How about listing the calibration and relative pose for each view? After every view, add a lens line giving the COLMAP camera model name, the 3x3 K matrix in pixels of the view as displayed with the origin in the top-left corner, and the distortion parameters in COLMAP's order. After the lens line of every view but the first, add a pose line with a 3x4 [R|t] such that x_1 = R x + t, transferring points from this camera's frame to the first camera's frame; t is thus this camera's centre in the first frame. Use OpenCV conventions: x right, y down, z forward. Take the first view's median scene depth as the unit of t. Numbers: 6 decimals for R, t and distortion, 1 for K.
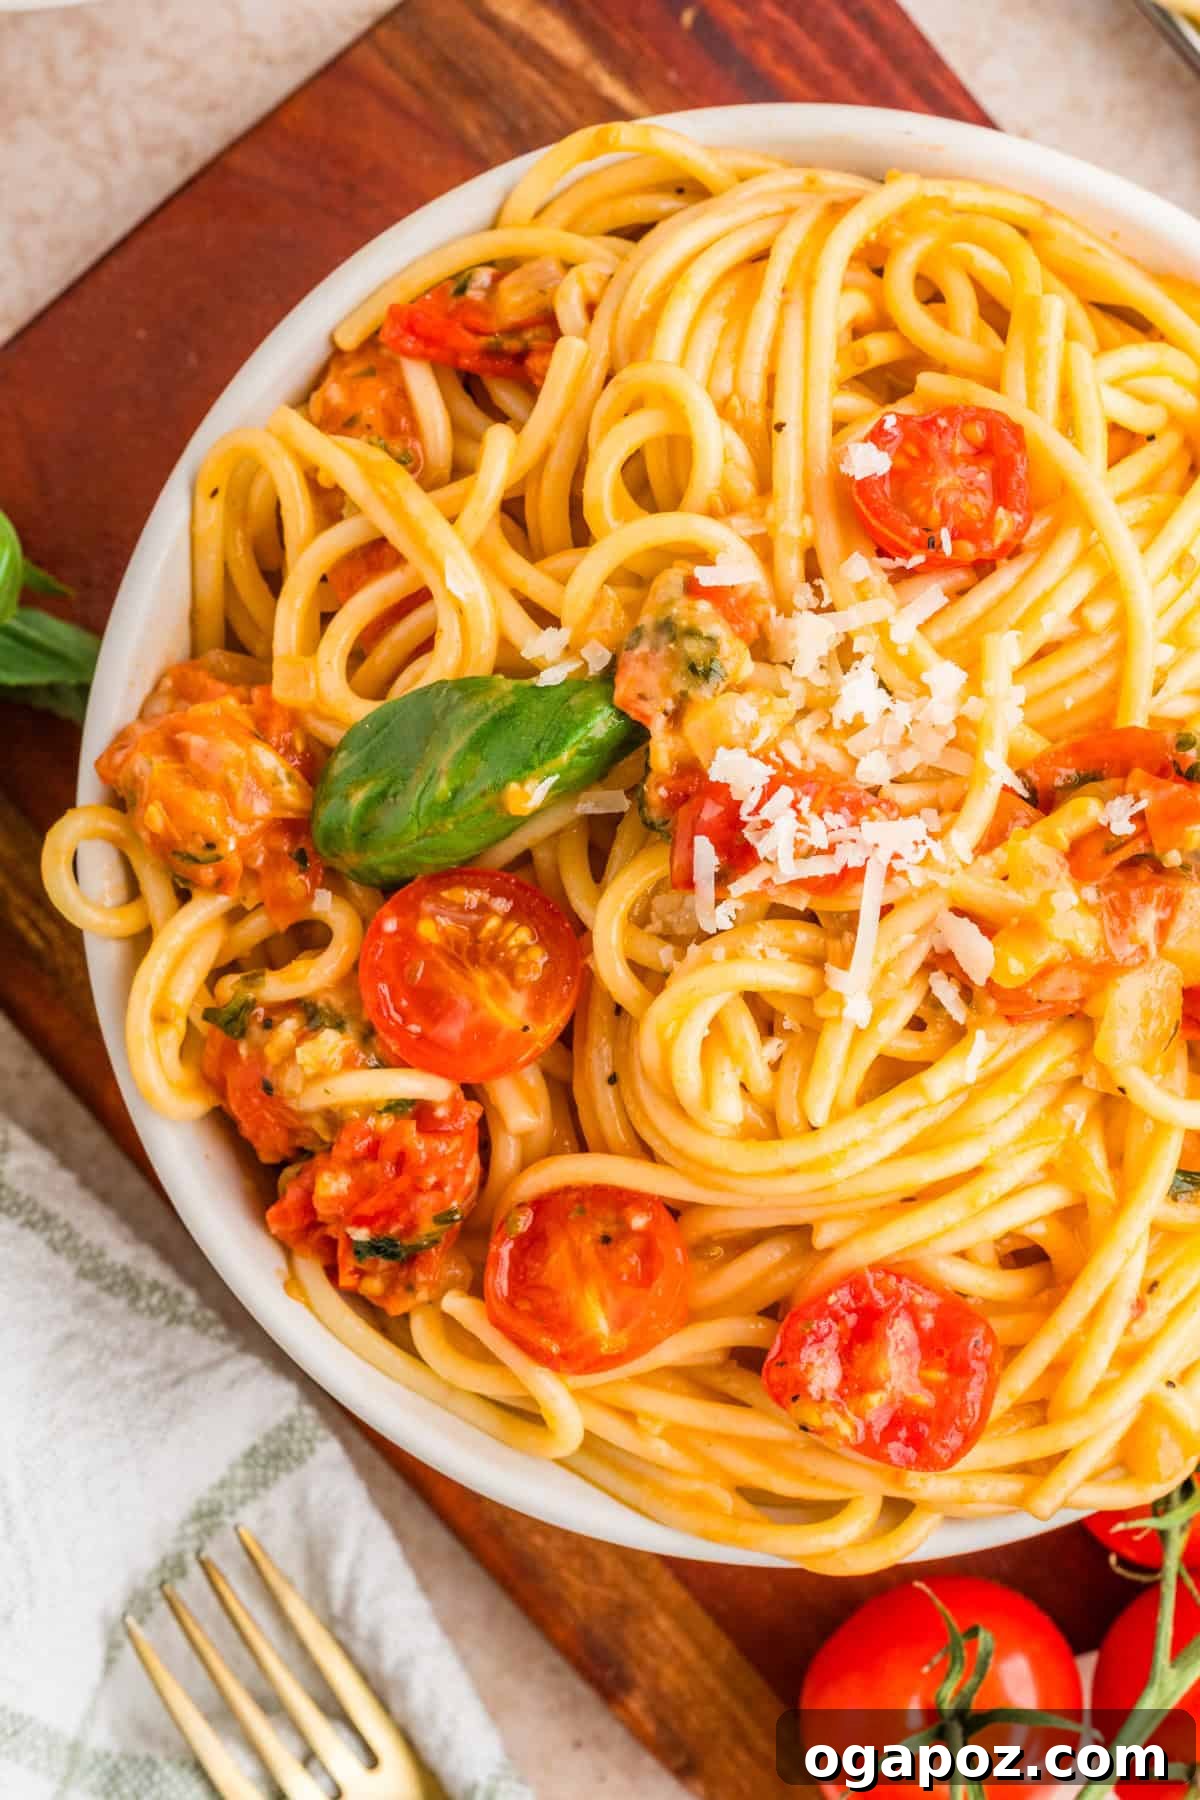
lens RADIAL K [[5641.8, 0, 600.0], [0, 5641.8, 900.0], [0, 0, 1]] dist [-0.020625, 1.508594]
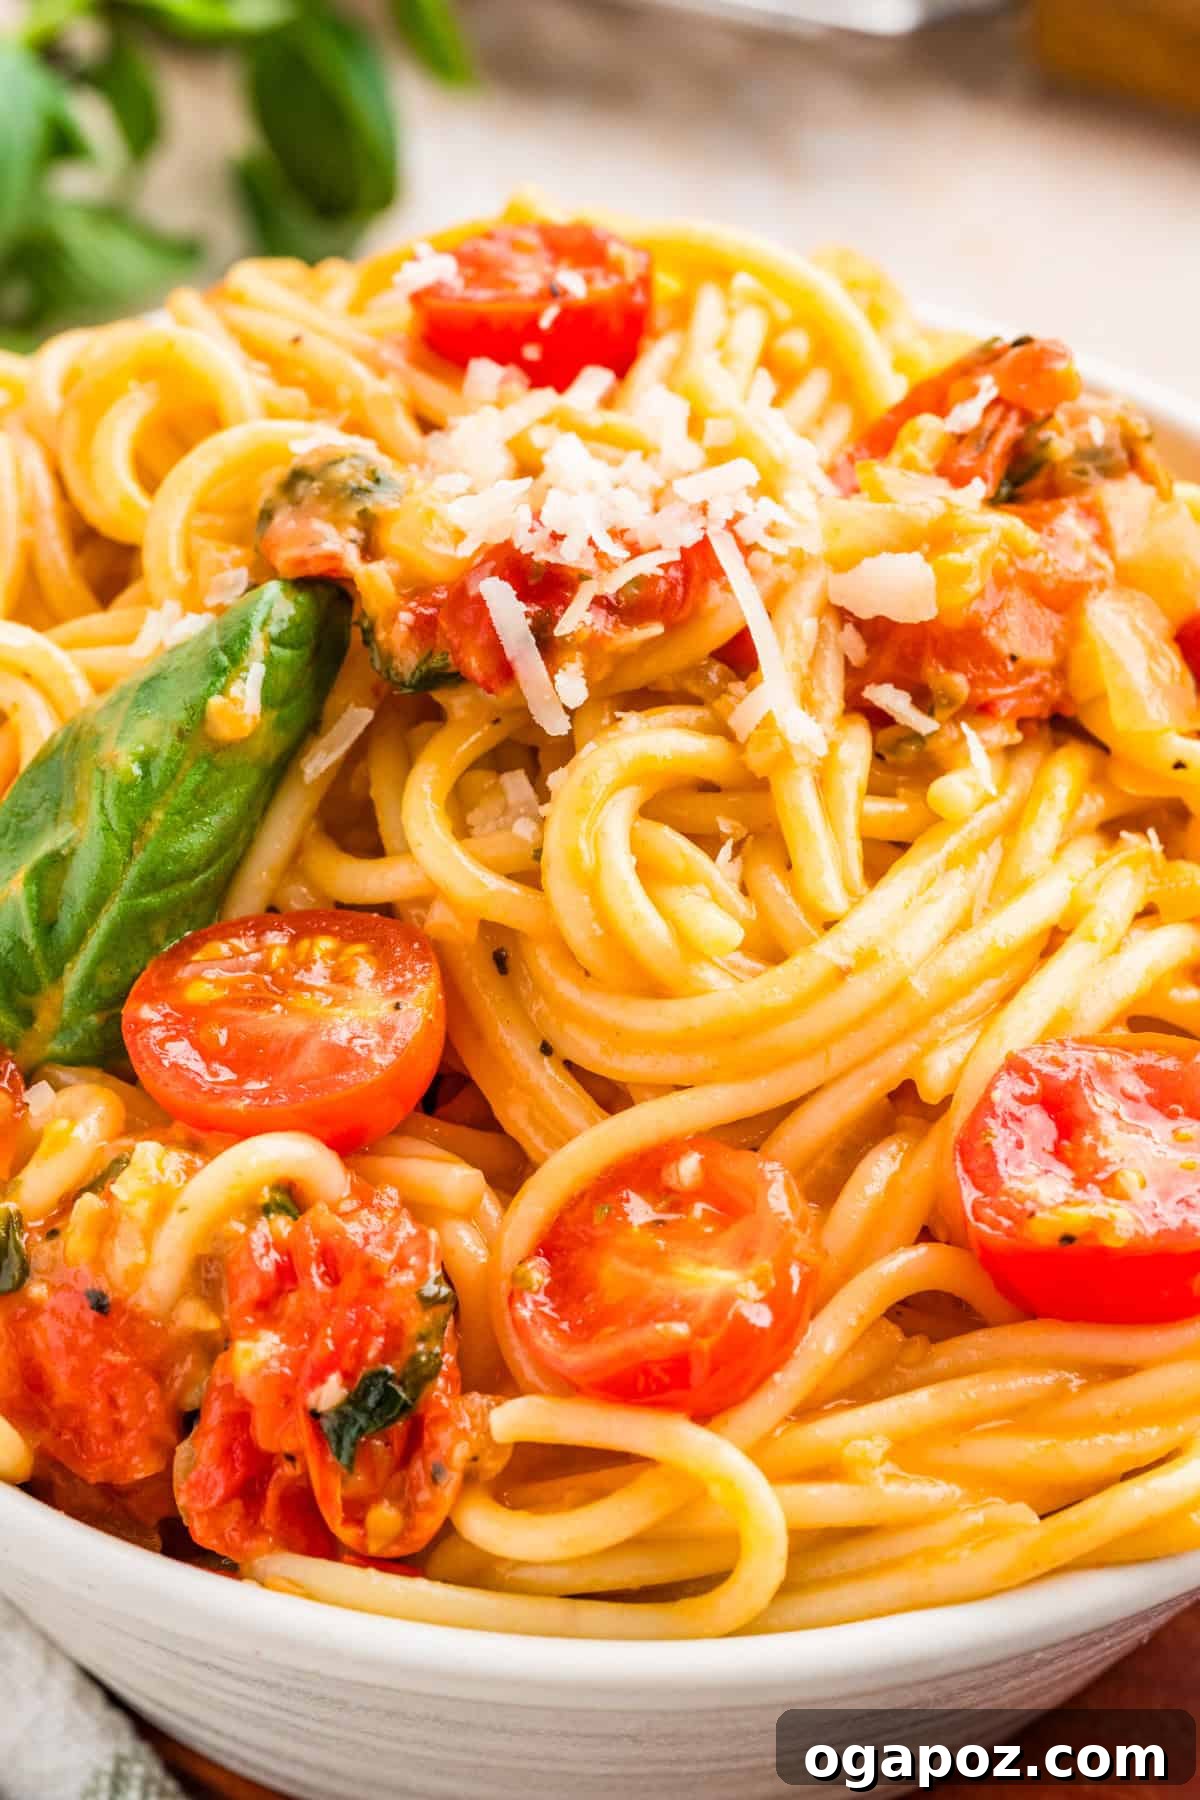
lens RADIAL K [[6358.5, 0, 600.0], [0, 6358.5, 900.0], [0, 0, 1]] dist [-0.101148, -1.275542]
pose [[0.854303, -0.349093, 0.385098, -0.279028], [0.515985, 0.658891, -0.547378, 0.439872], [-0.062652, 0.666331, 0.743019, 0.419563]]
